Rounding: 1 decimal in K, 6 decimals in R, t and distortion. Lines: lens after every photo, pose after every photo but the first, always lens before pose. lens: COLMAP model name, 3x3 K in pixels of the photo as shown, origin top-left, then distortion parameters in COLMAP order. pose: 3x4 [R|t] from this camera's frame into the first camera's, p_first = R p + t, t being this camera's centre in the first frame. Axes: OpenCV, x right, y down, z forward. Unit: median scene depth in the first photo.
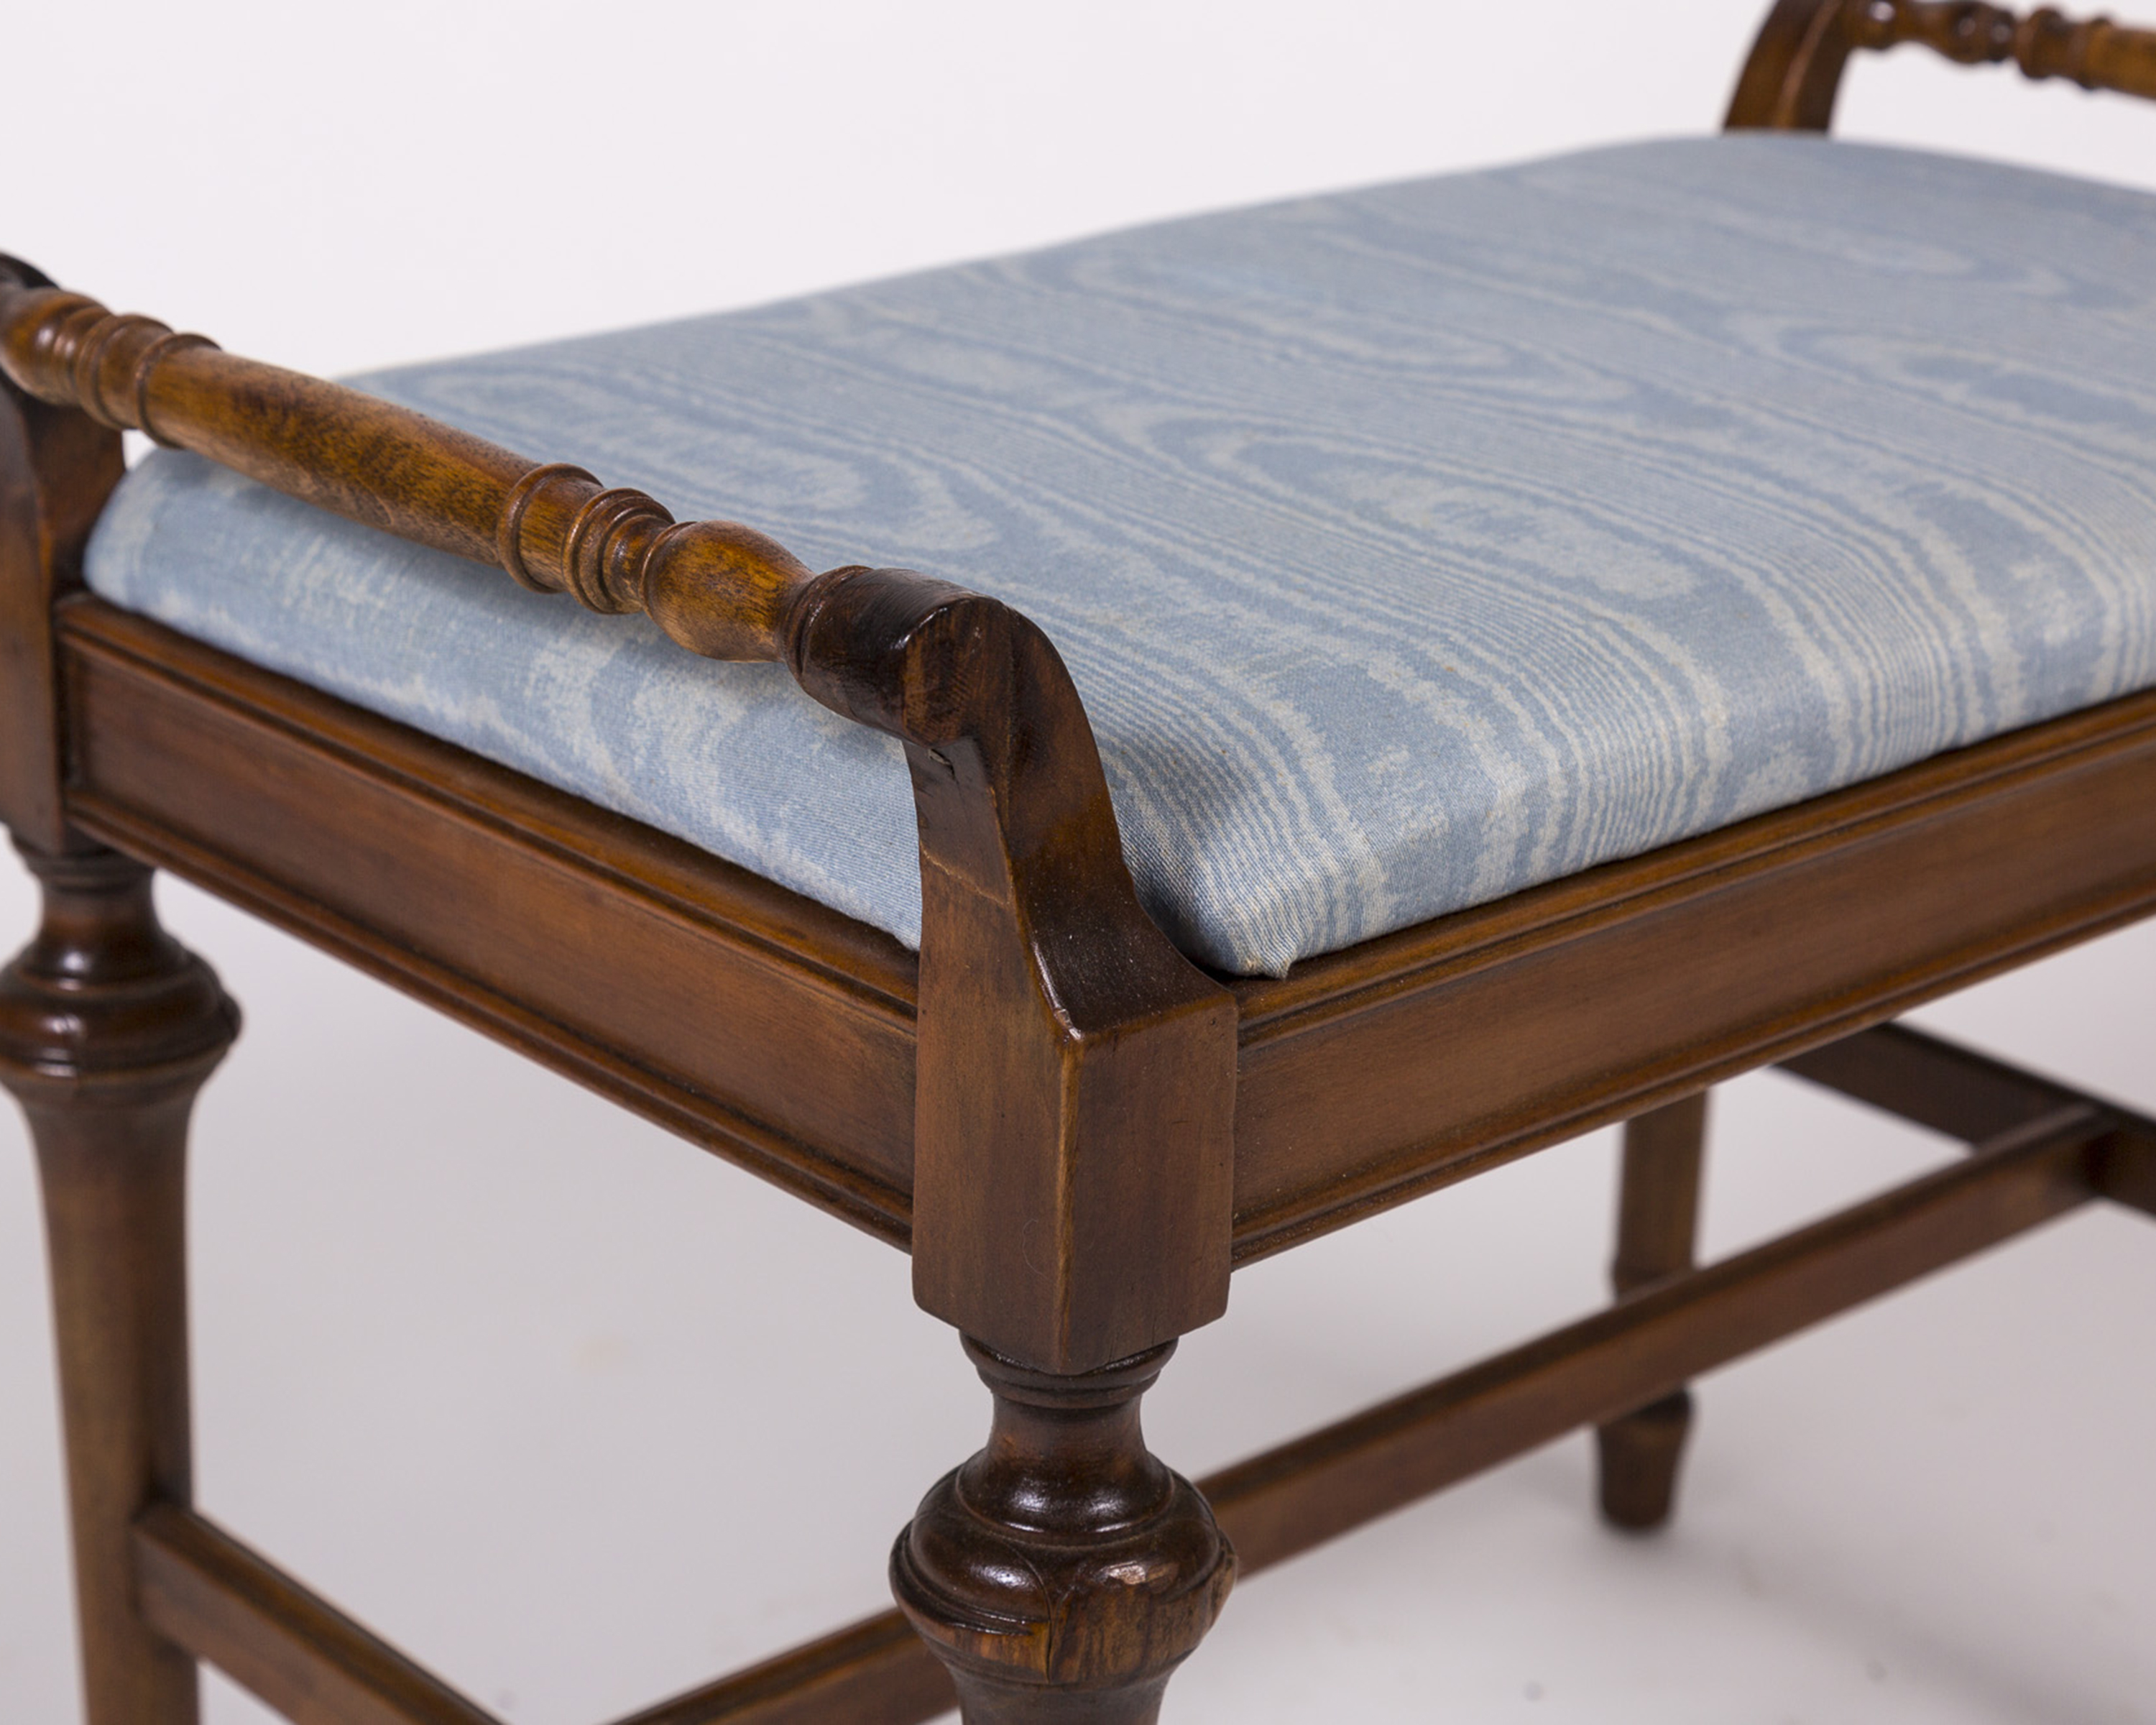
lens RADIAL K [[4477.5, 0, 1078.0], [0, 4477.5, 862.5], [0, 0, 1]] dist [0.030651, 0.143788]
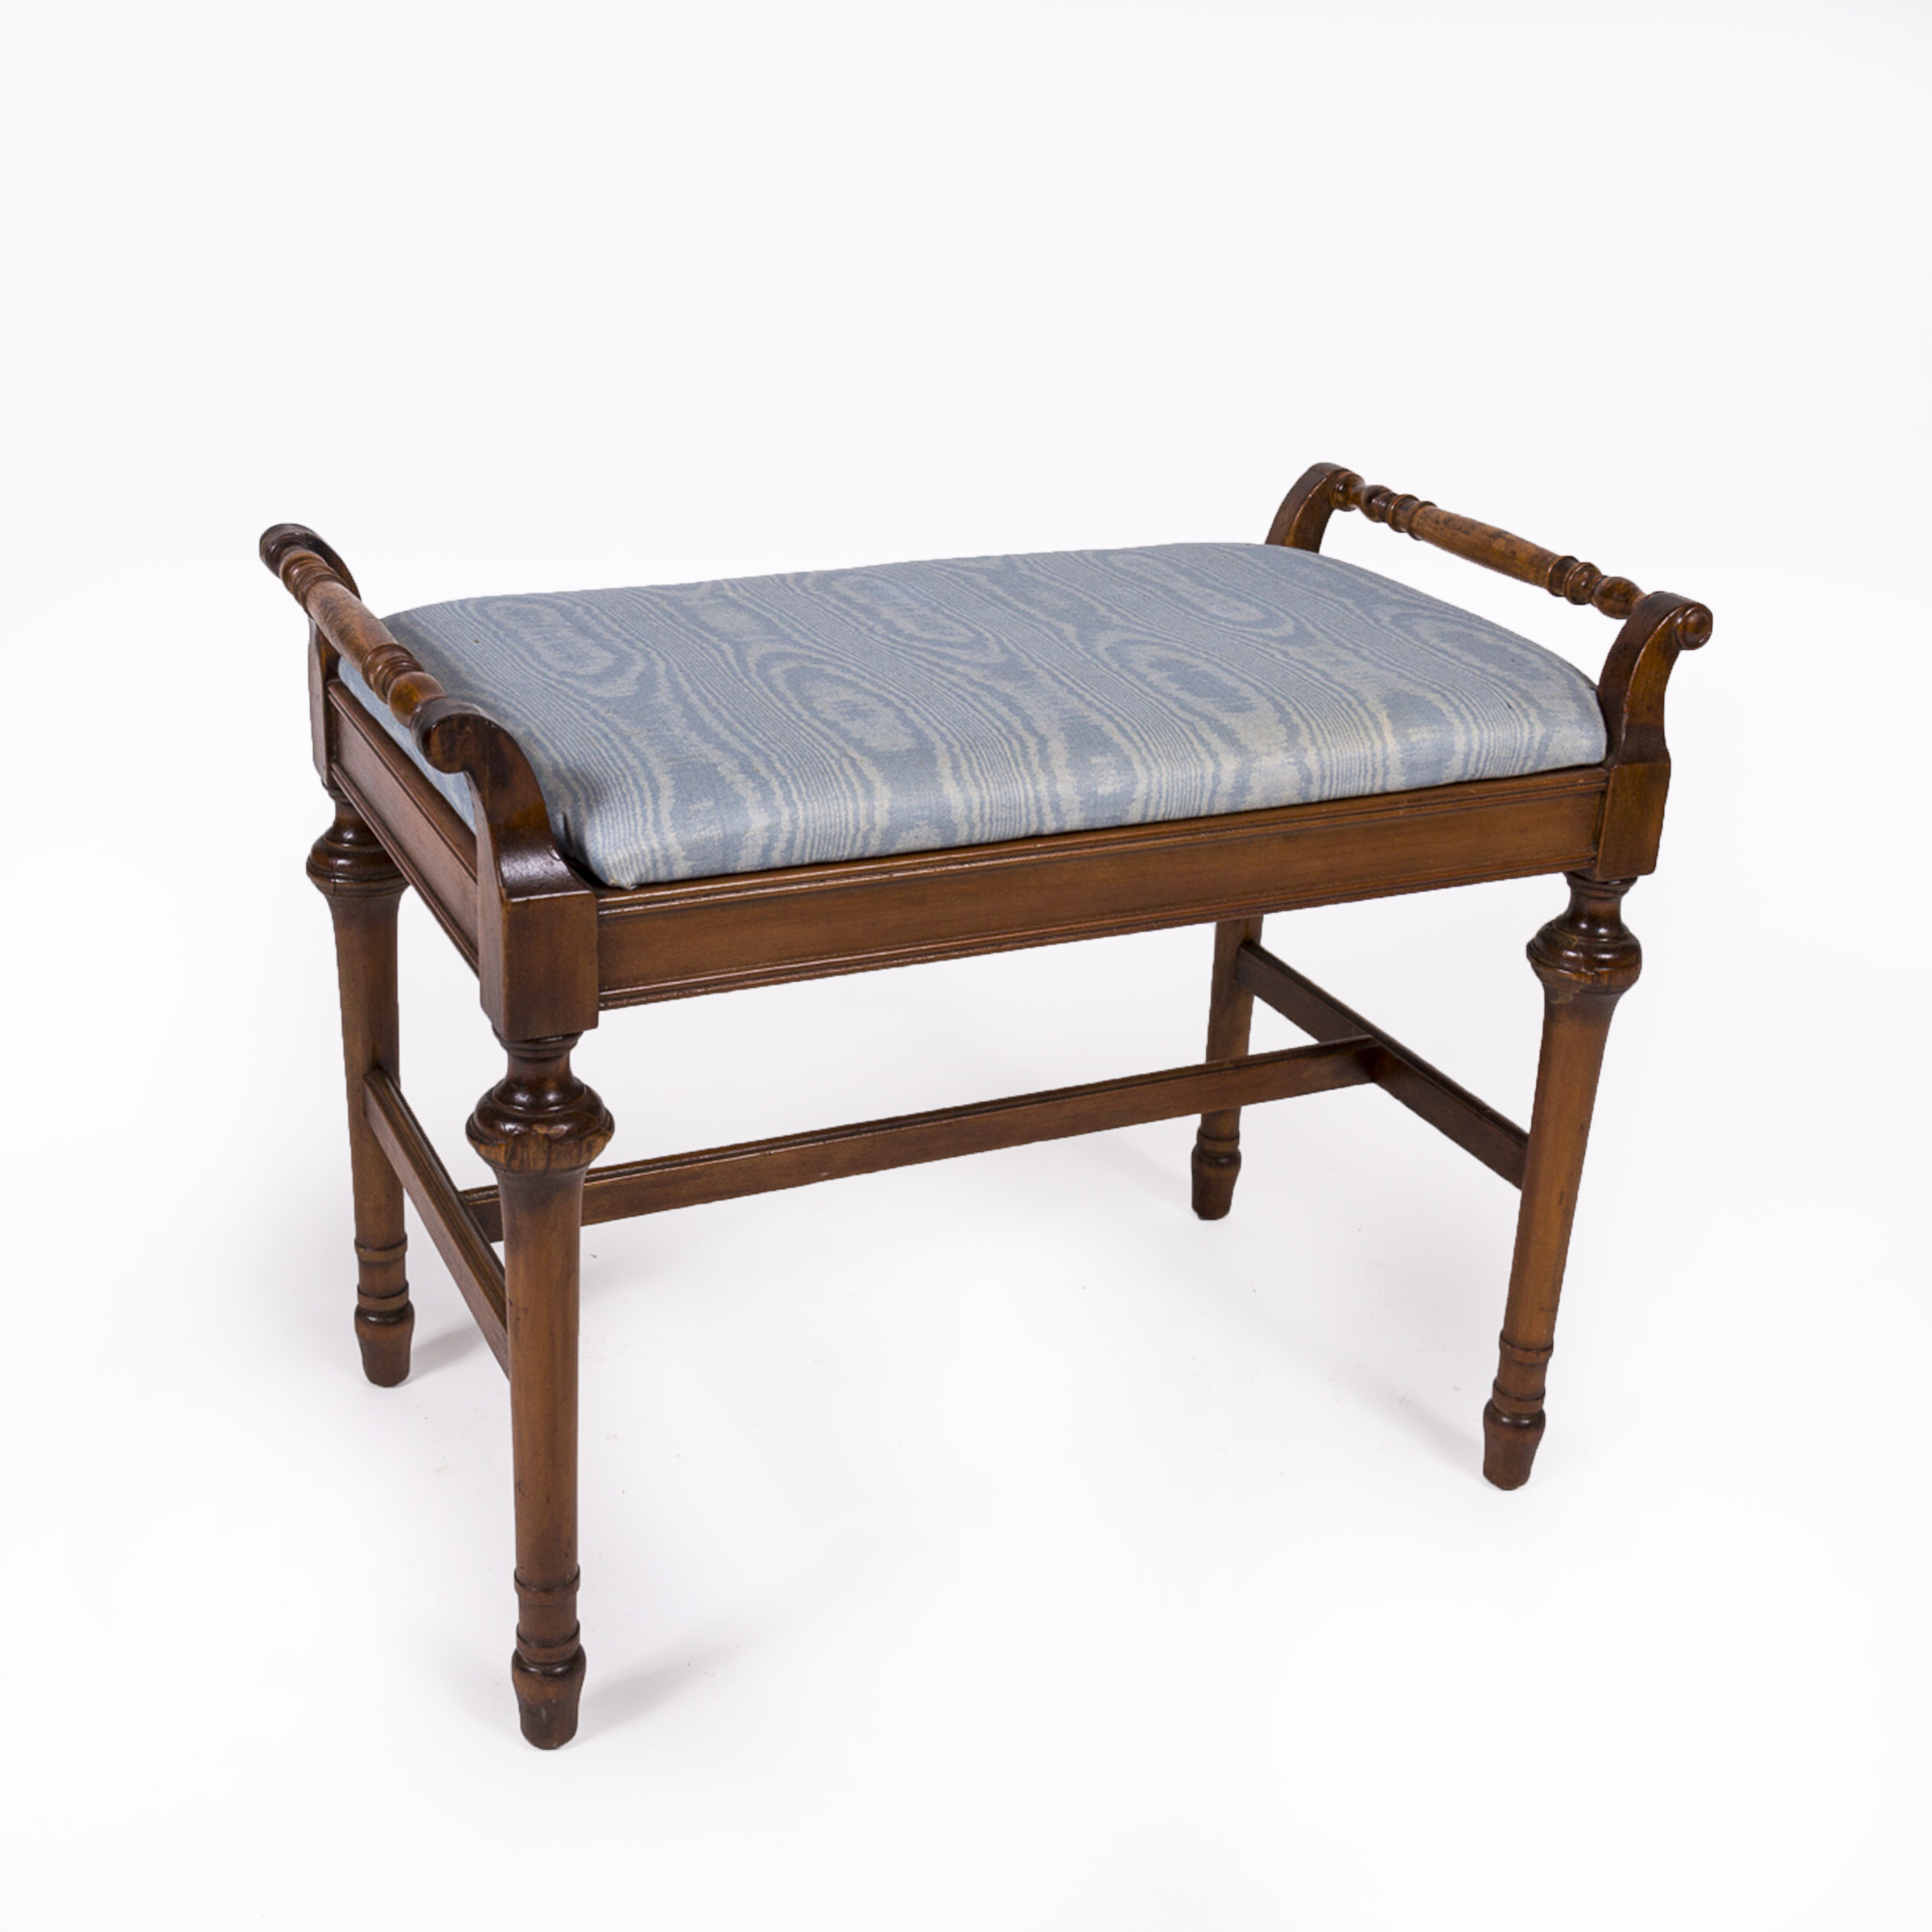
lens RADIAL K [[2424.7, 0, 962.3], [0, 2424.7, 905.9], [0, 0, 1]] dist [0.066494, 0.010661]
pose [[0.956778, 0.127851, -0.261209, 0.488926], [-0.122953, 0.991792, 0.035078, -0.028811], [0.263550, -0.001445, 0.964645, -0.170864]]
